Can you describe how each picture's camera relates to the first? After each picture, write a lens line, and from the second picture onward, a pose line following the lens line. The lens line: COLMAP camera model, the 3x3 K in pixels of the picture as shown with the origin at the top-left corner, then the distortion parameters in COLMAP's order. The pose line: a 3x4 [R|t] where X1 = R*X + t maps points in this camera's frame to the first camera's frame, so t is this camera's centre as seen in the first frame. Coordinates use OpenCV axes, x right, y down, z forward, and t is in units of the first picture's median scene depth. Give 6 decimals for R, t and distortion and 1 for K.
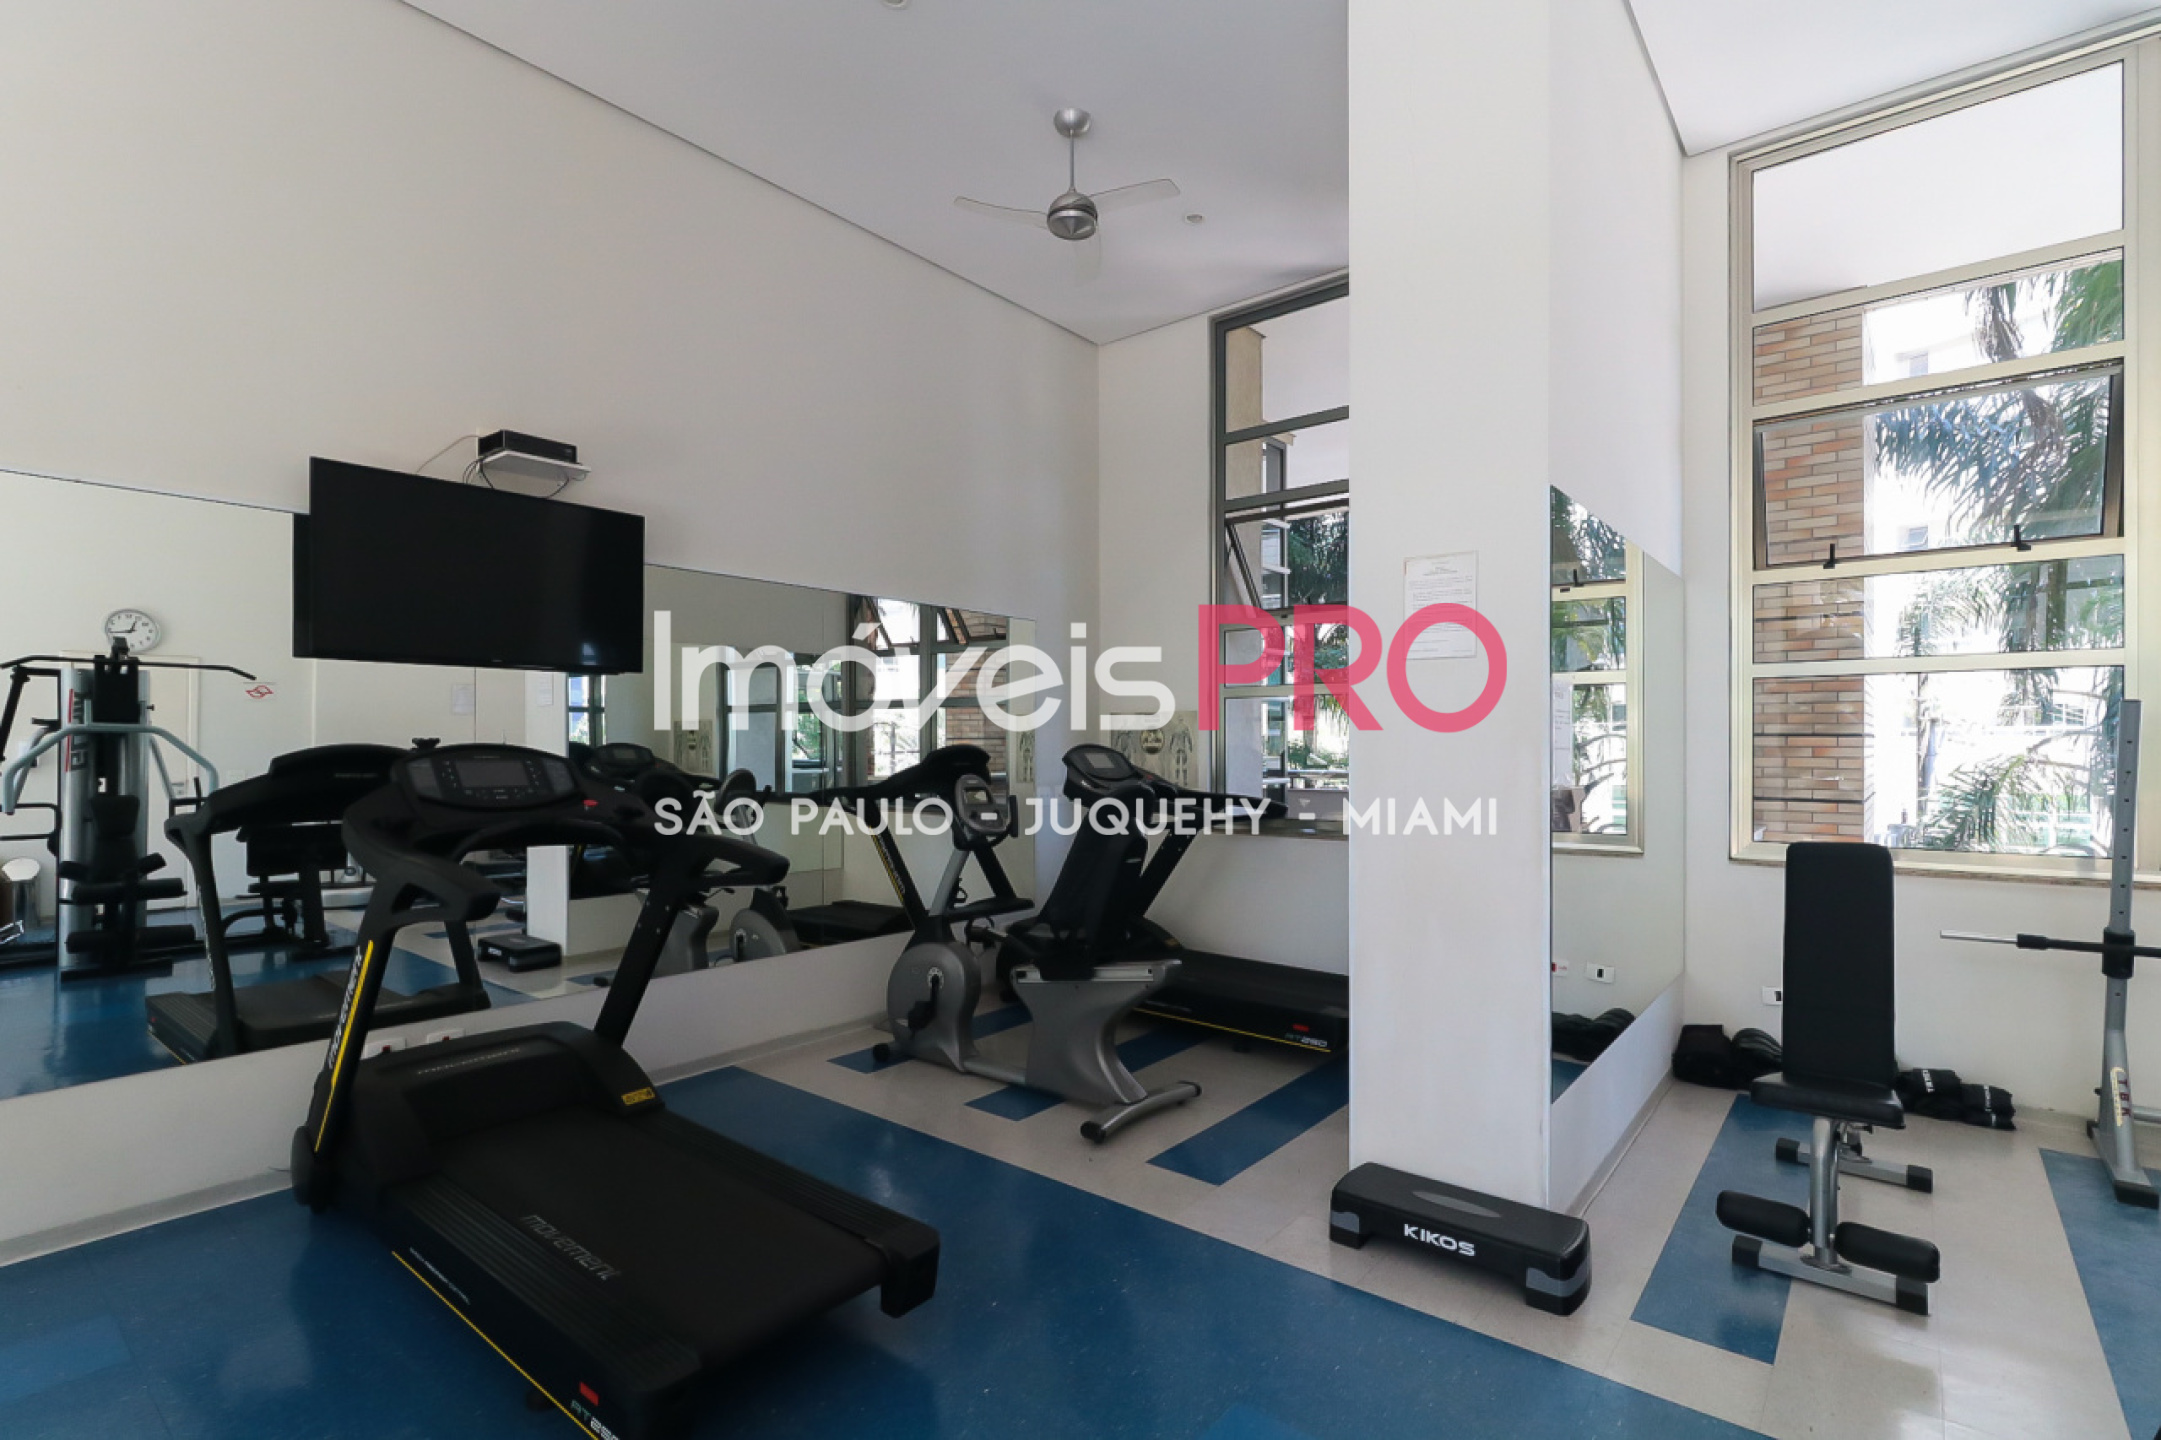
lens RADIAL K [[1026.7, 0, 1079.6], [0, 1026.7, 760.5], [0, 0, 1]] dist [0.002389, -0.000600]
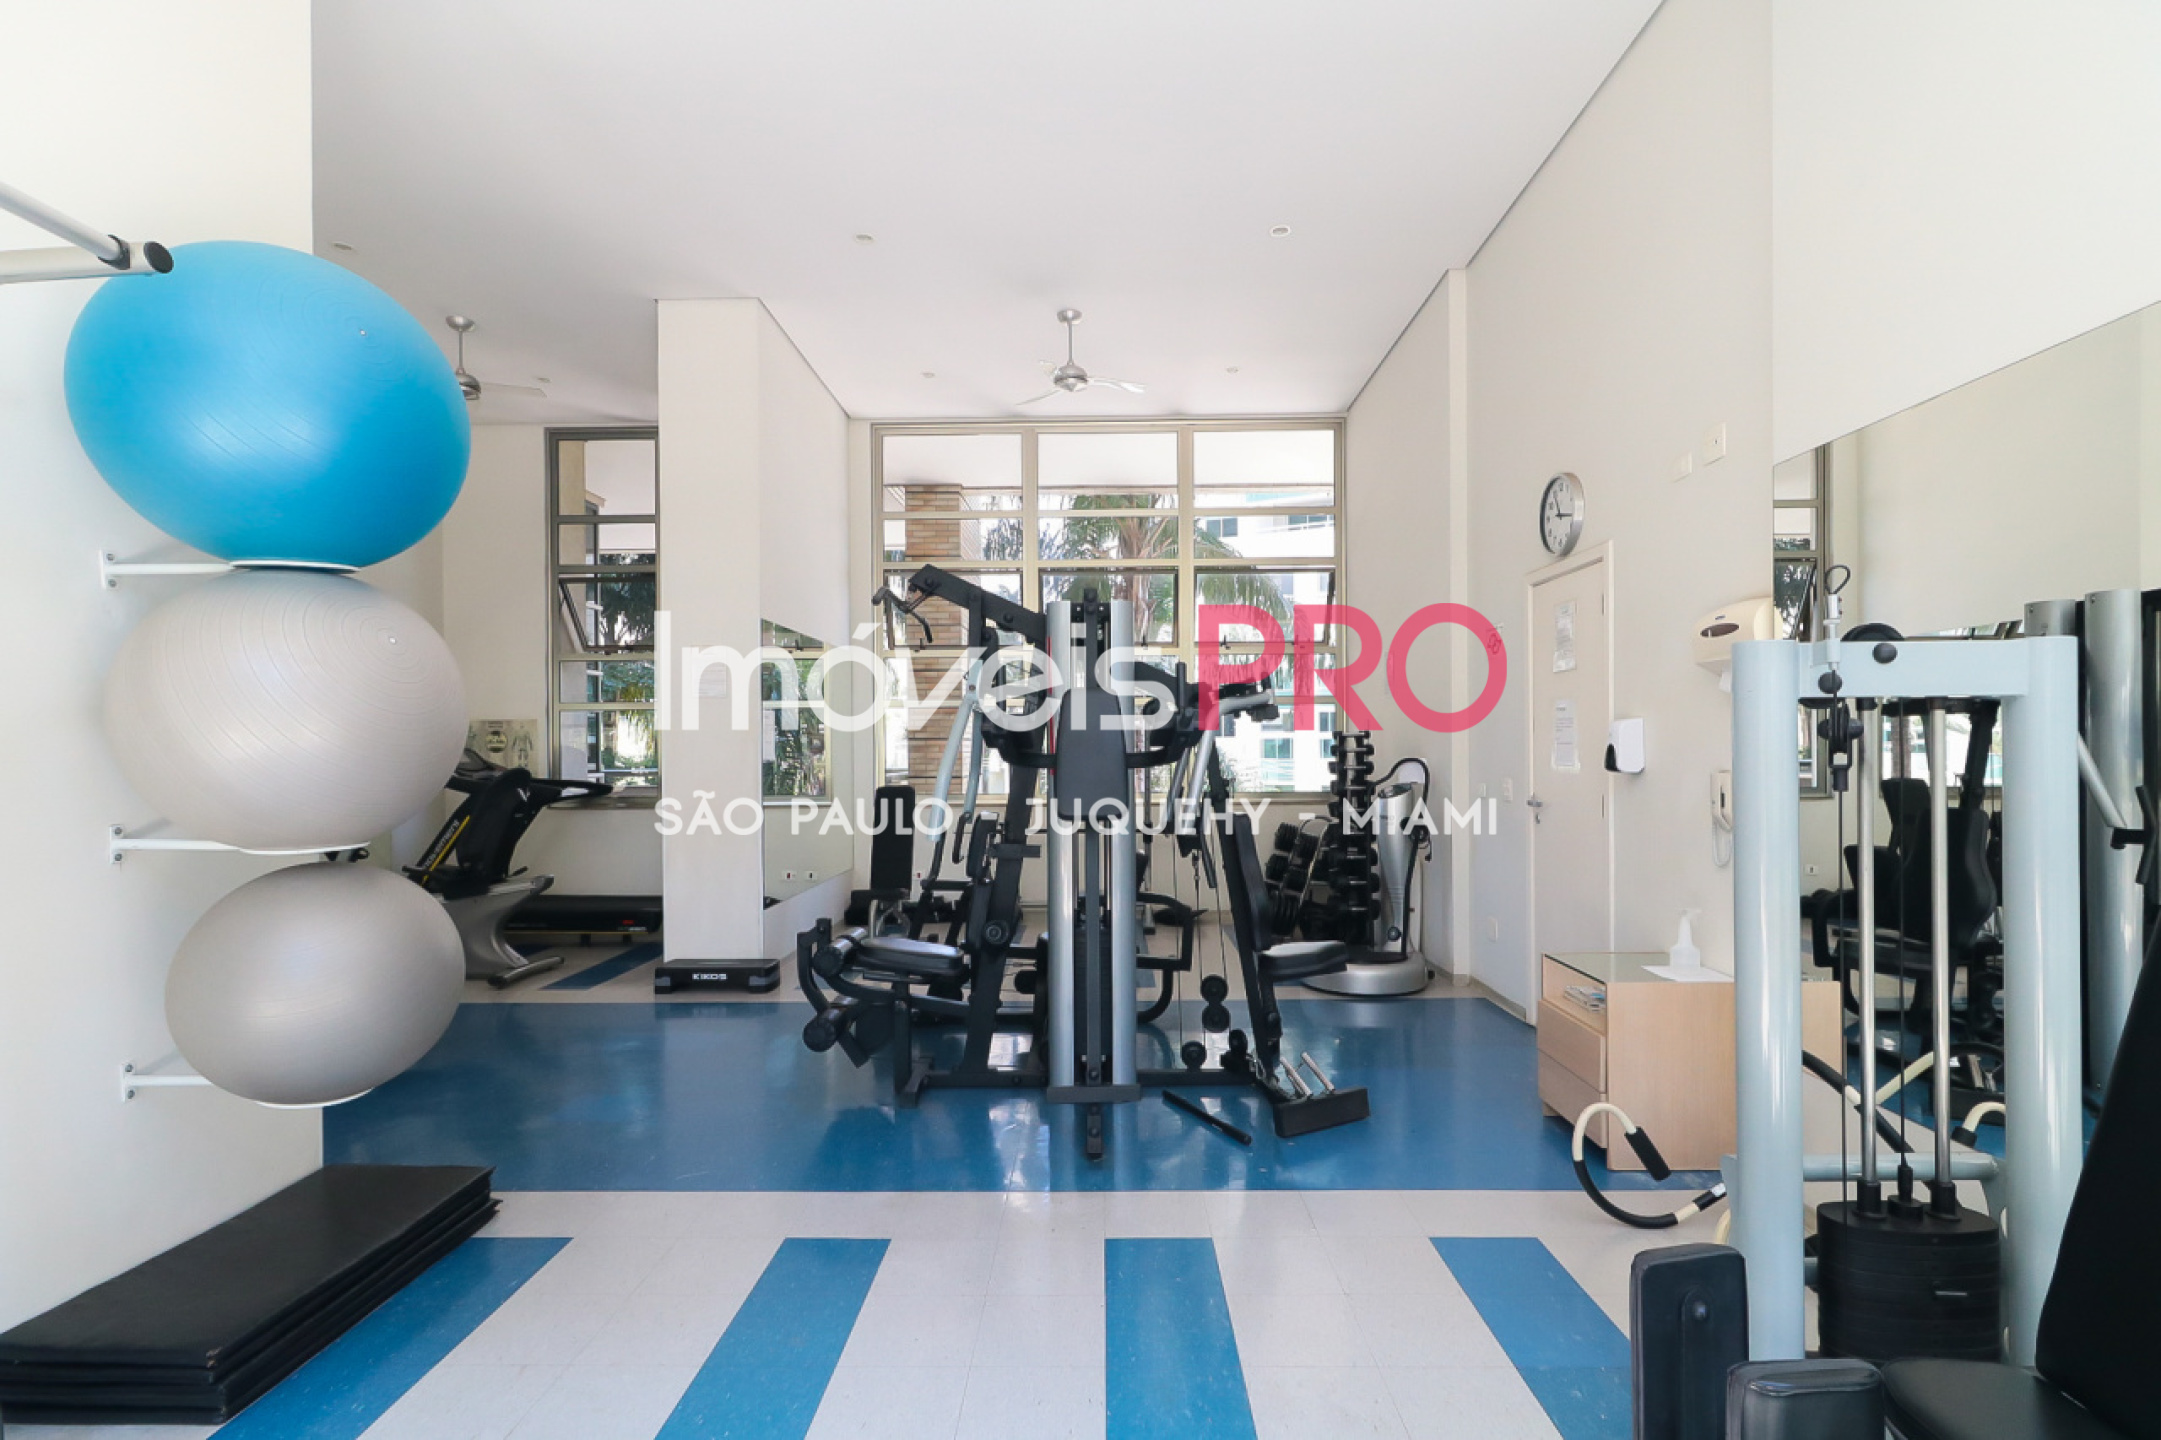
lens RADIAL K [[1026.7, 0, 1079.6], [0, 1026.7, 760.5], [0, 0, 1]] dist [0.002389, -0.000600]
pose [[0.790779, -0.004502, 0.612086, -0.169932], [0.011249, 0.999911, -0.007178, 0.026102], [-0.611999, 0.012561, 0.790759, -0.571177]]
